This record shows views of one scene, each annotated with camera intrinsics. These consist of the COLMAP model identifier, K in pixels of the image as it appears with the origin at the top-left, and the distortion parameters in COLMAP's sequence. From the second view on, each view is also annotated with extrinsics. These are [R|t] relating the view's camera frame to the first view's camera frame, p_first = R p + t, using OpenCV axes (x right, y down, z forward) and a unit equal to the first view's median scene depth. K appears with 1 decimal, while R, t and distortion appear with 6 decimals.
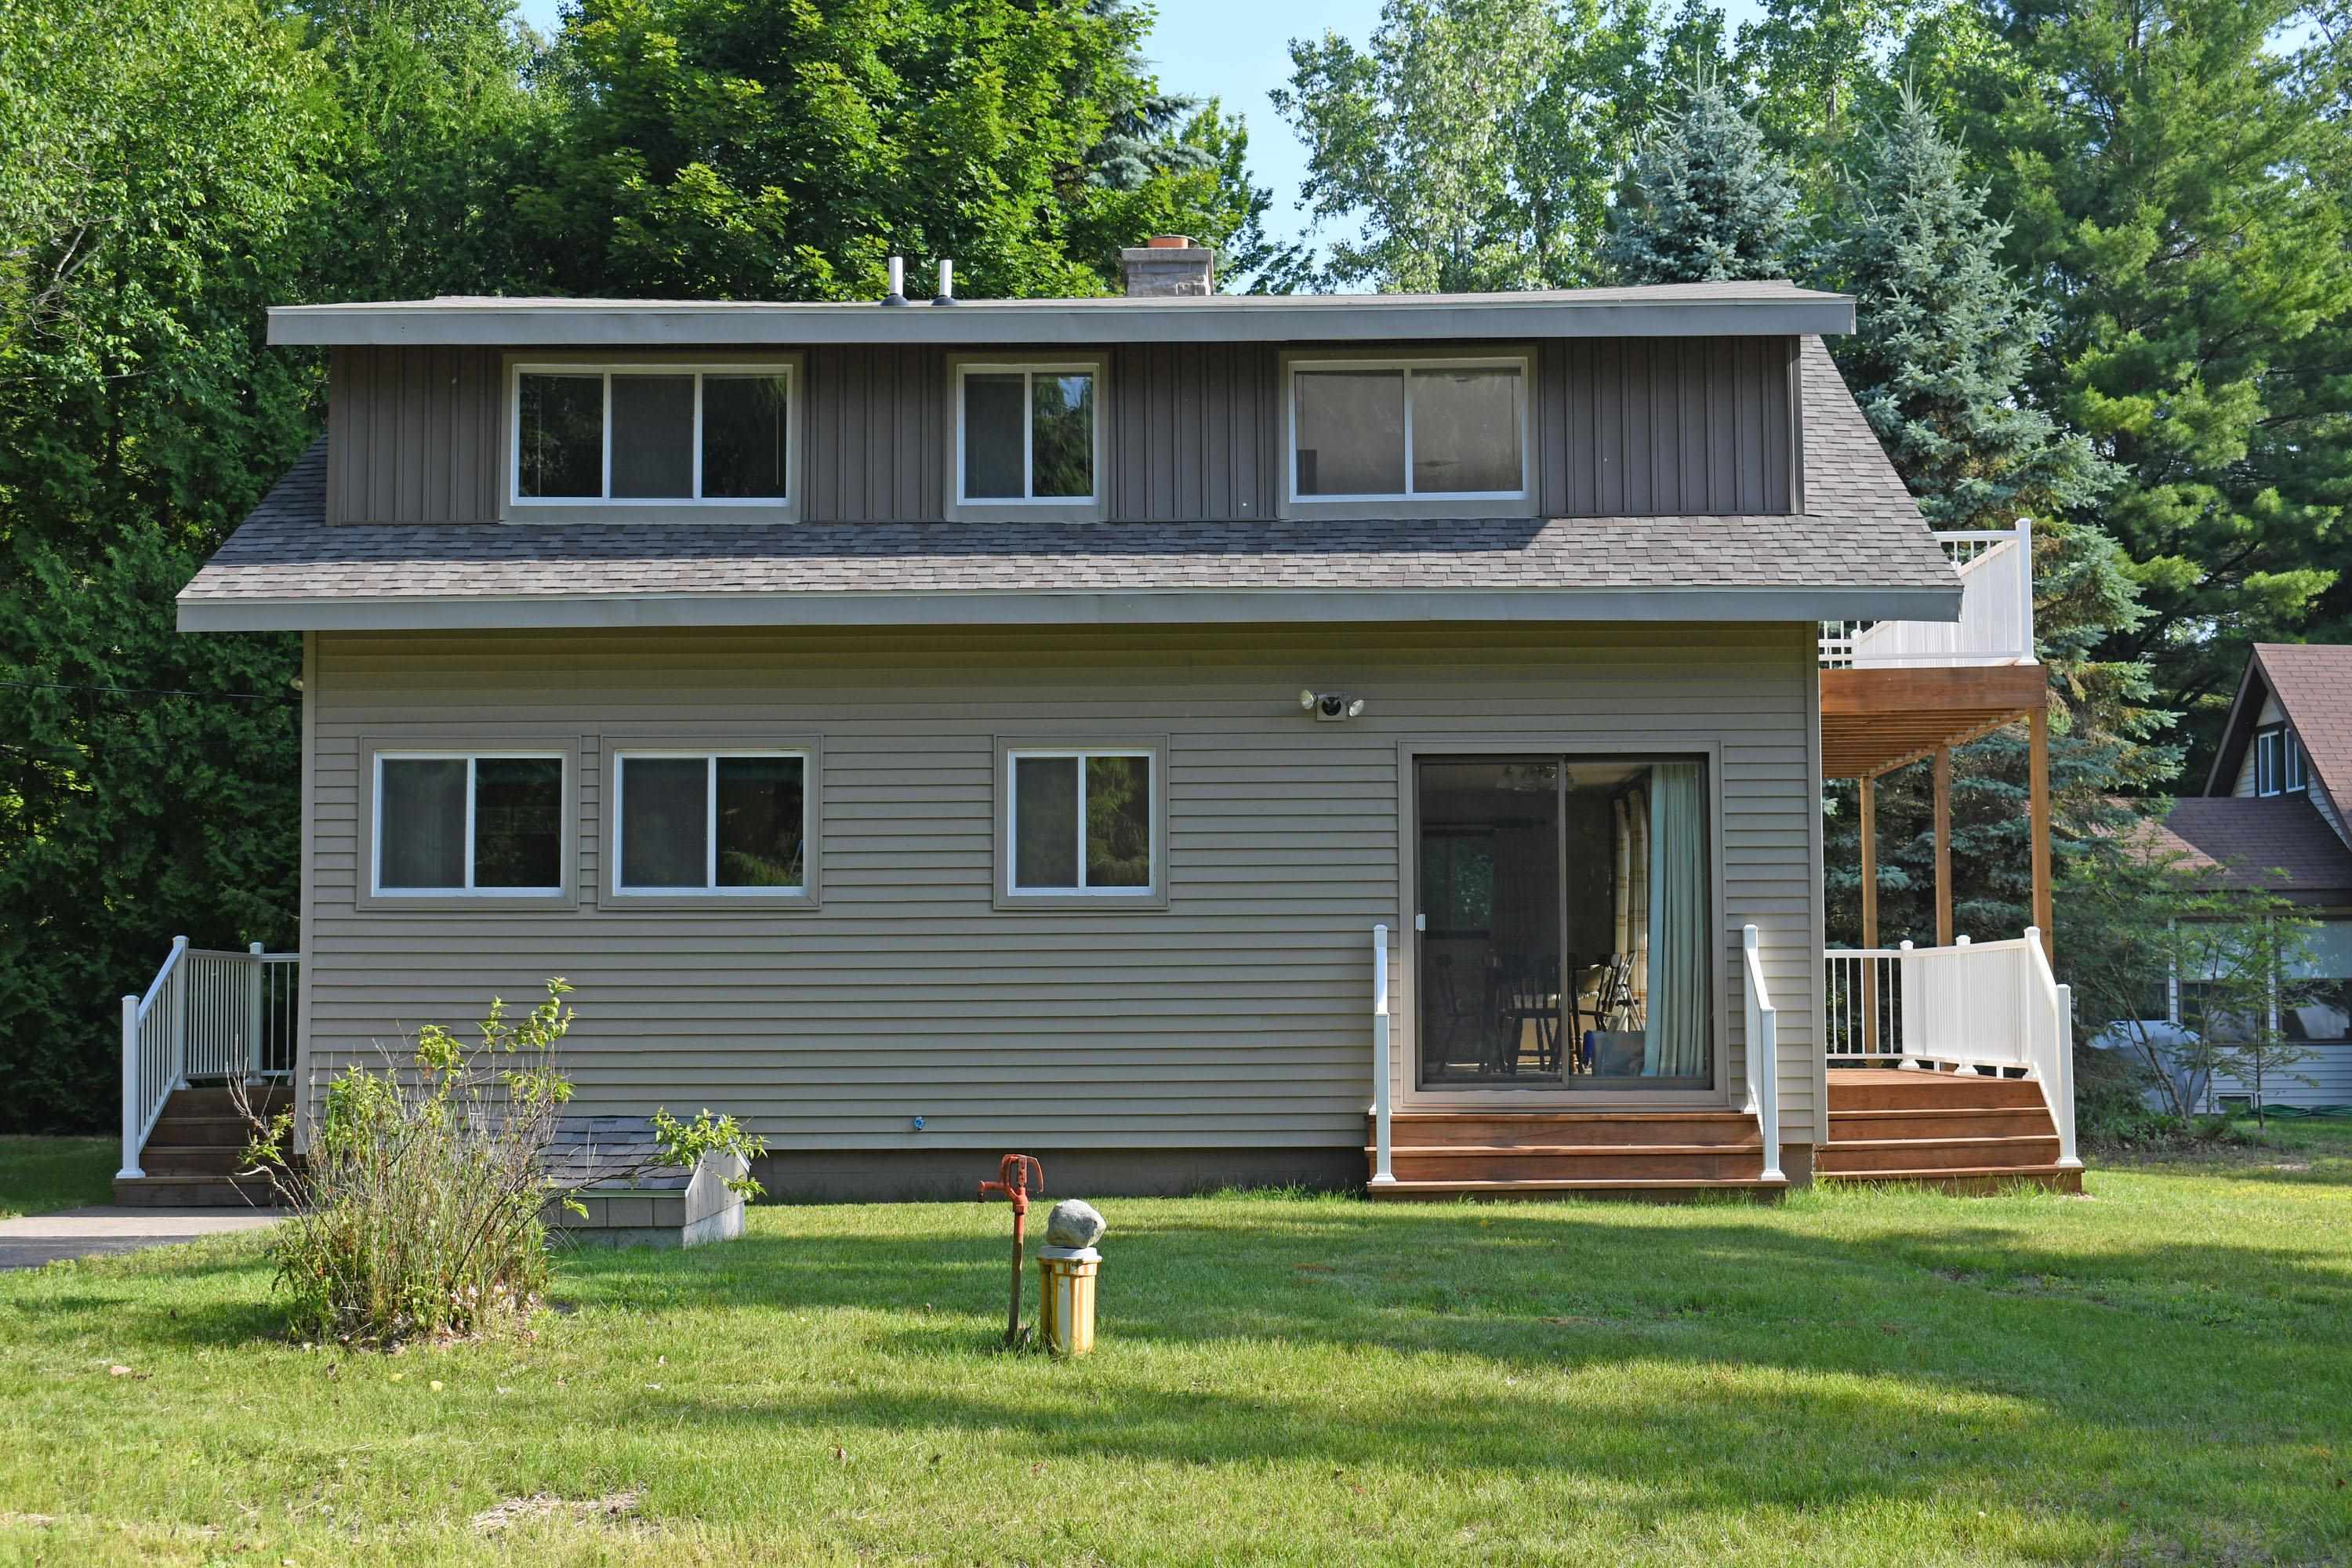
lens RADIAL K [[3482.3, 0, 1176.0], [0, 3482.3, 784.0], [0, 0, 1]] dist [0.018808, 0.015601]
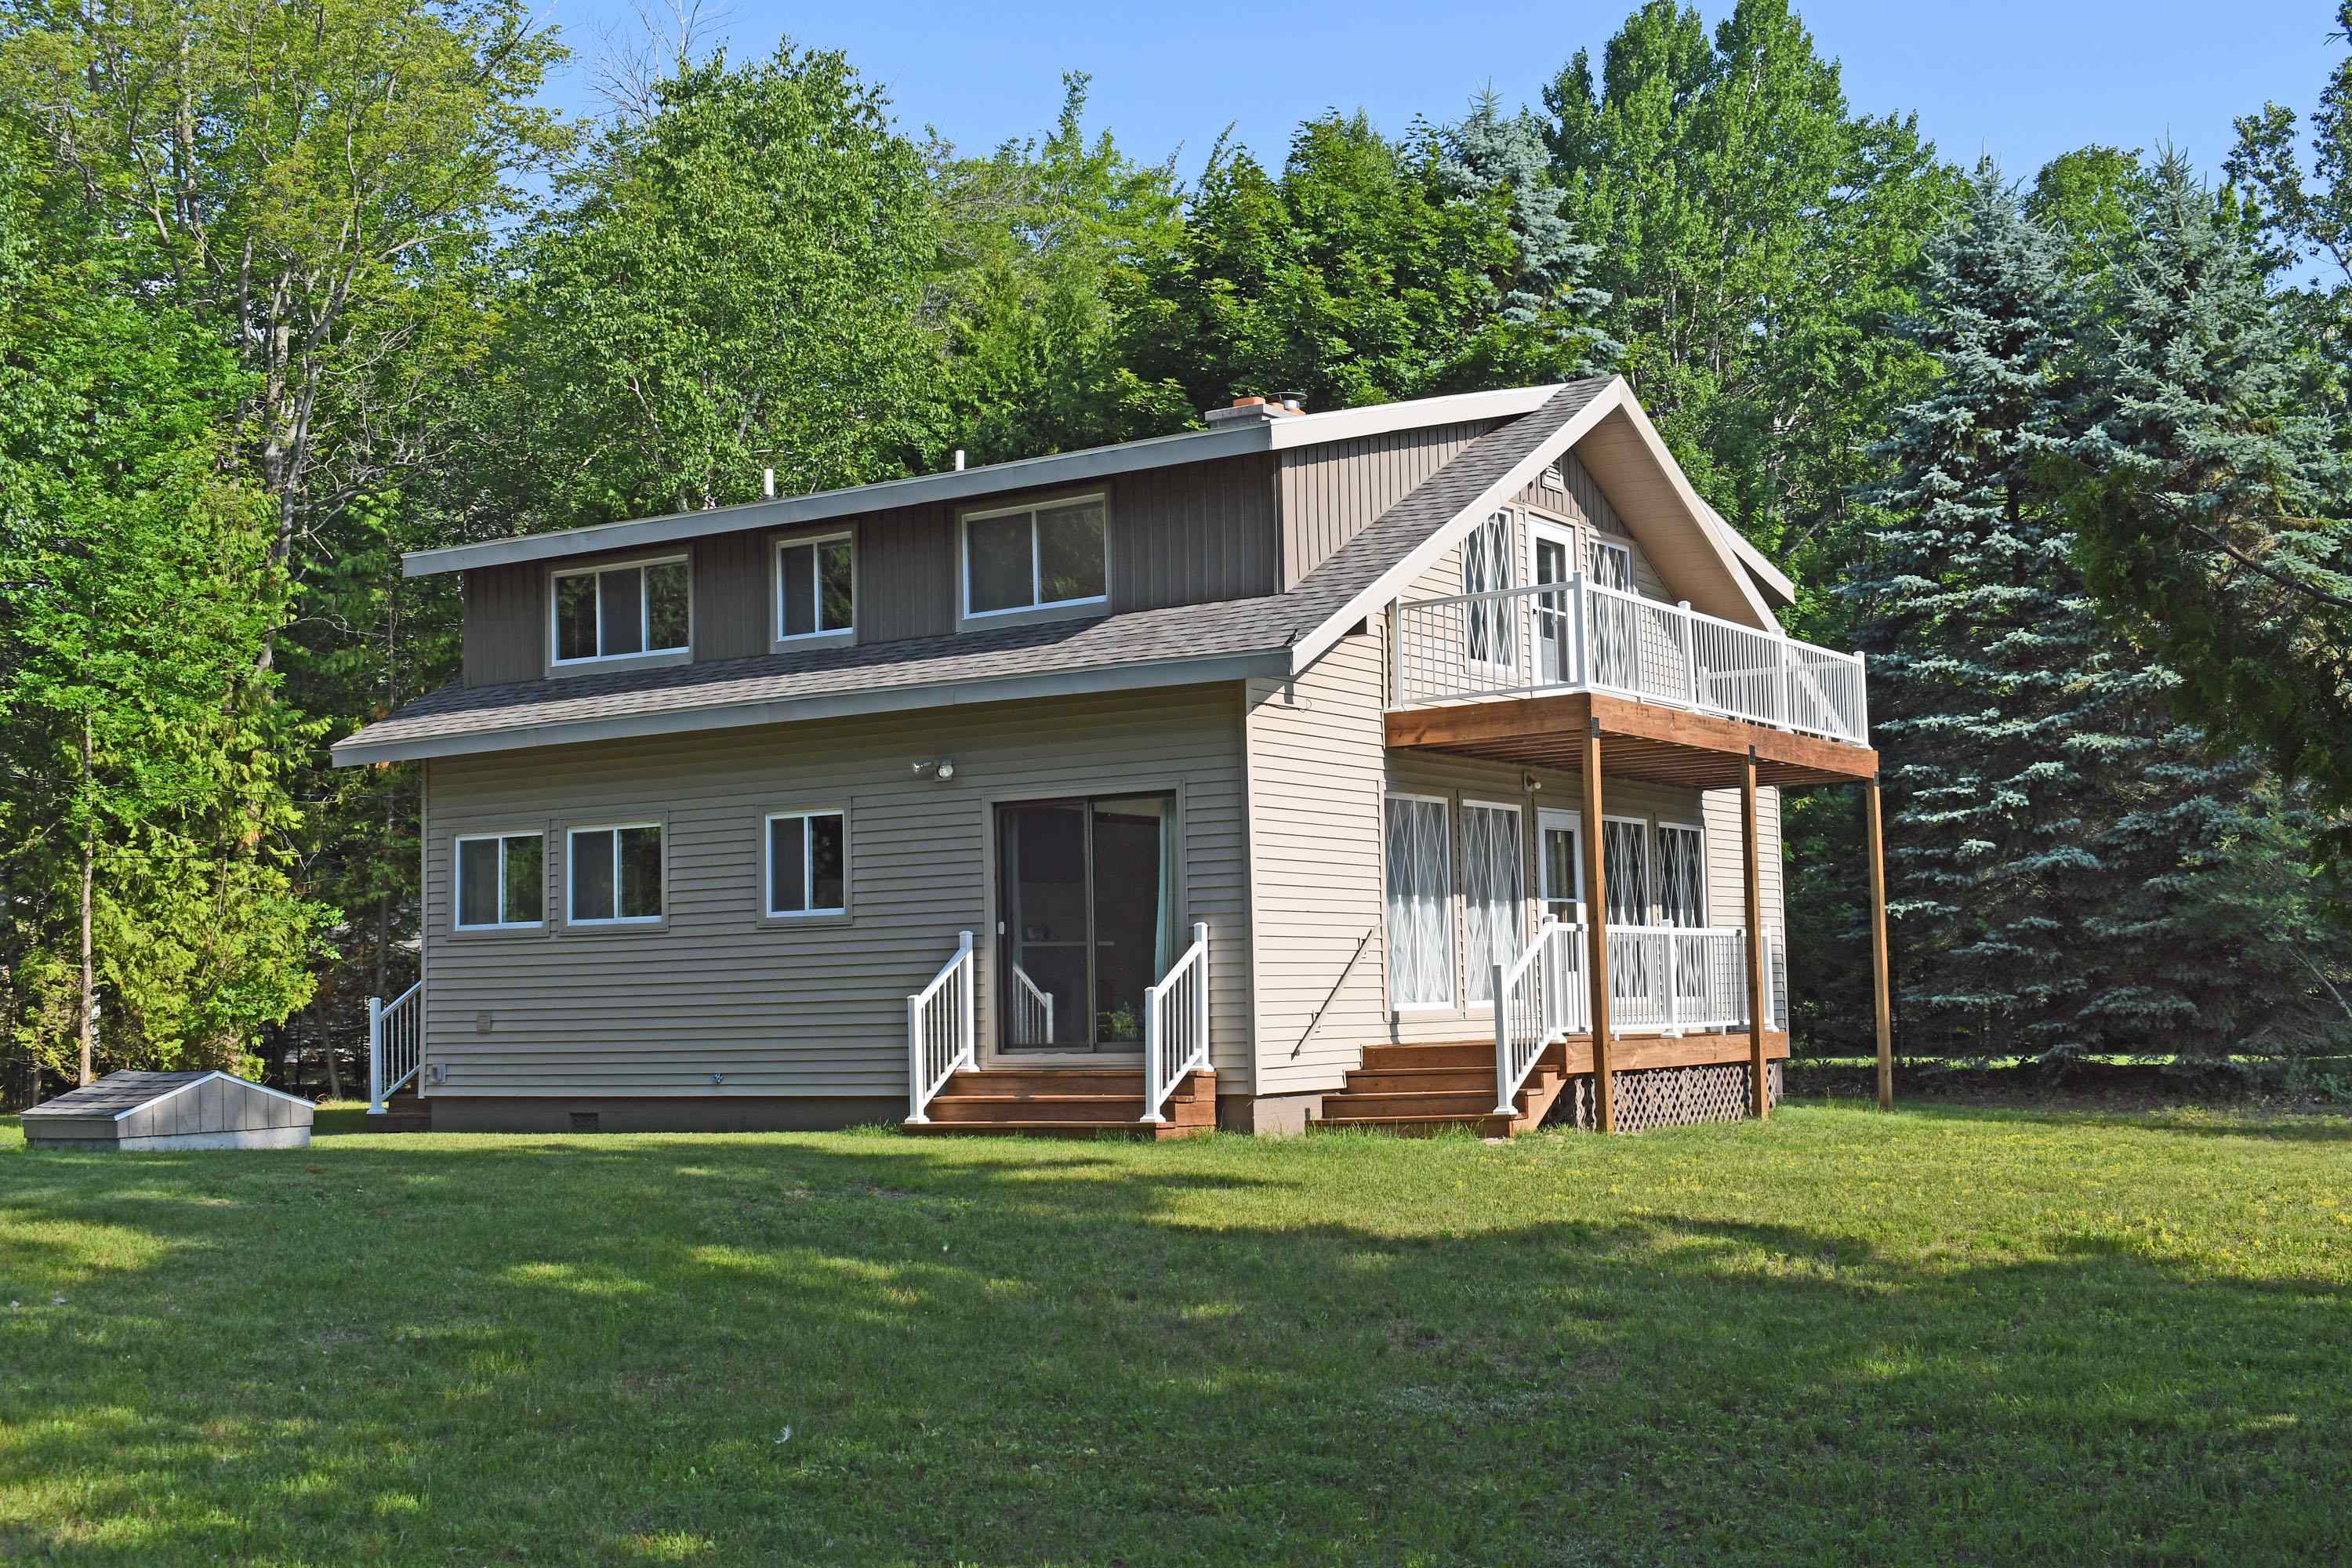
lens RADIAL K [[2824.6, 0, 1176.0], [0, 2824.6, 784.0], [0, 0, 1]] dist [-0.016630, -0.001162]
pose [[0.854602, -0.055916, -0.516264, 0.682843], [0.054071, 0.998363, -0.018625, 0.008218], [0.516460, -0.011998, 0.856227, 0.104661]]
